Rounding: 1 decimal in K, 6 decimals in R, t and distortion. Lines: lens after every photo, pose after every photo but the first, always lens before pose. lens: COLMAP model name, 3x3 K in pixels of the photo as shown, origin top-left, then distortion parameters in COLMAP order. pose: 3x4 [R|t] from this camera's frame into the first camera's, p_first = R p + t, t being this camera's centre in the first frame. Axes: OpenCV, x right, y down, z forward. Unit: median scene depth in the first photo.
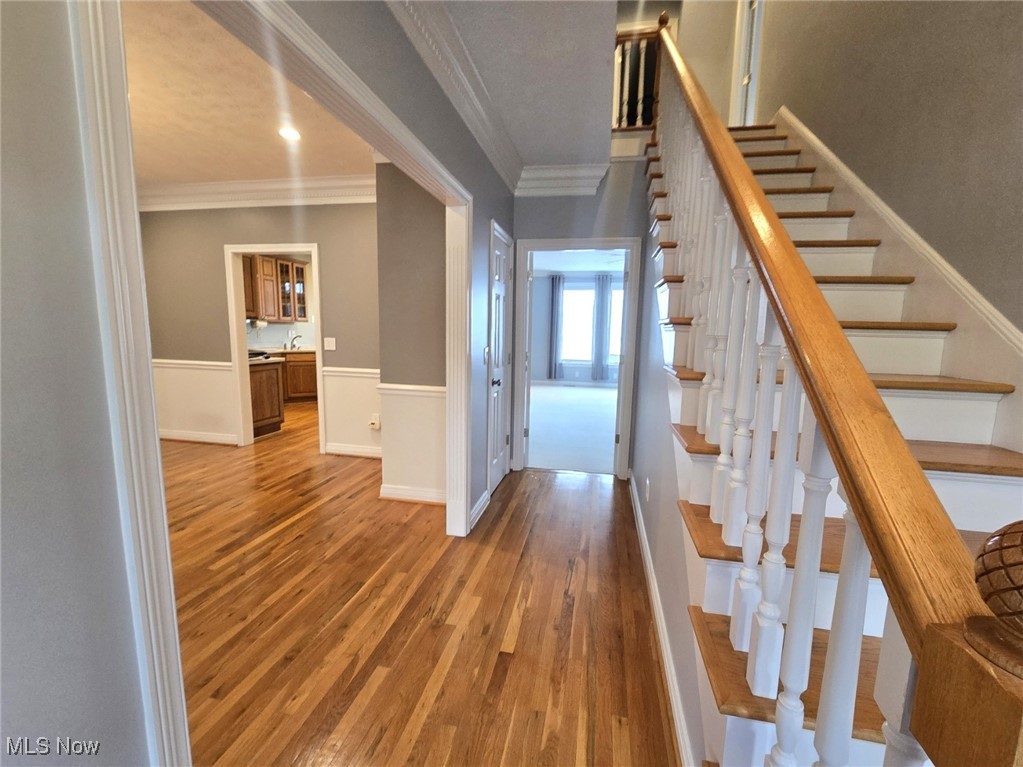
lens RADIAL K [[426.9, 0, 517.9], [0, 426.9, 388.7], [0, 0, 1]] dist [-0.003407, -0.000169]
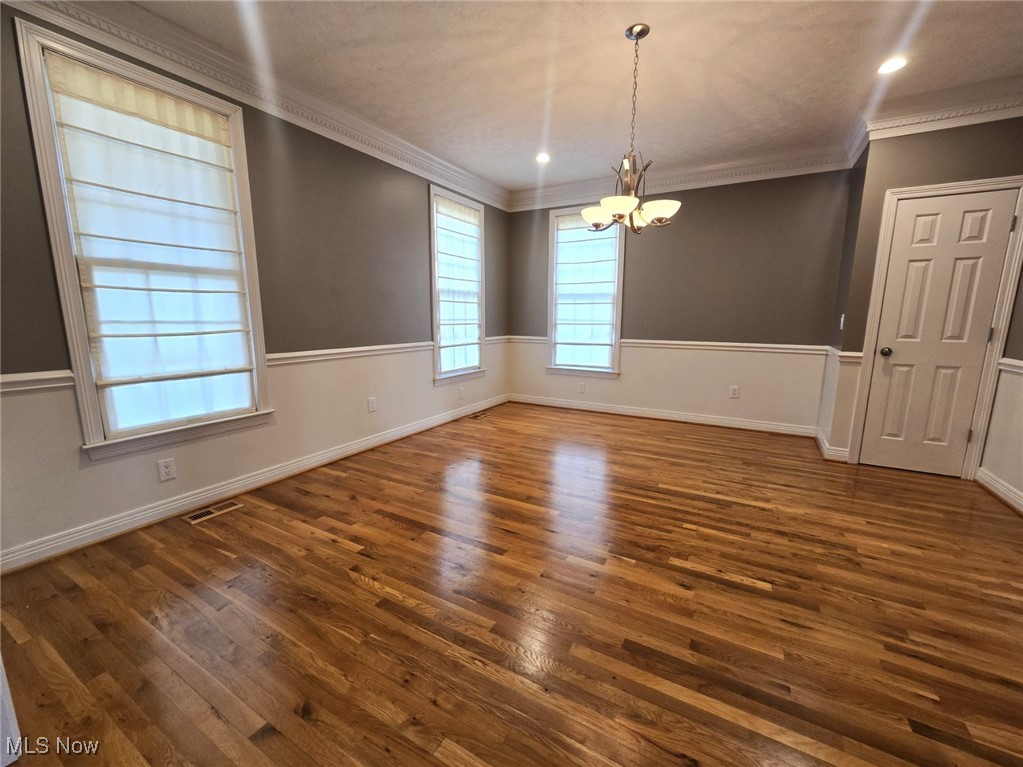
lens RADIAL K [[420.6, 0, 516.8], [0, 420.6, 386.9], [0, 0, 1]] dist [-0.002356, -0.000031]
pose [[-0.307954, 0.136457, -0.941565, -0.073433], [-0.145273, 0.971311, 0.188281, -0.046346], [0.940245, 0.194765, -0.279296, 0.568108]]
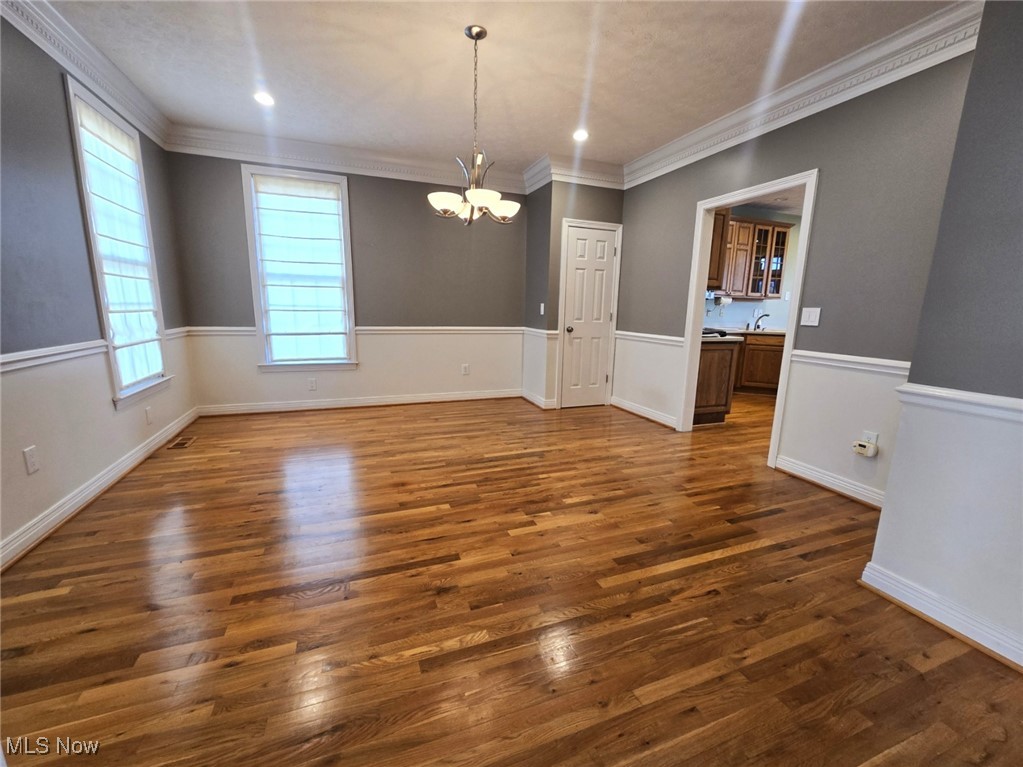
lens RADIAL K [[426.9, 0, 517.9], [0, 426.9, 388.7], [0, 0, 1]] dist [-0.003407, -0.000169]
pose [[0.545529, 0.148056, -0.824911, -0.112262], [-0.125785, 0.987587, 0.094069, 0.004219], [0.828599, 0.052444, 0.557380, 0.228149]]
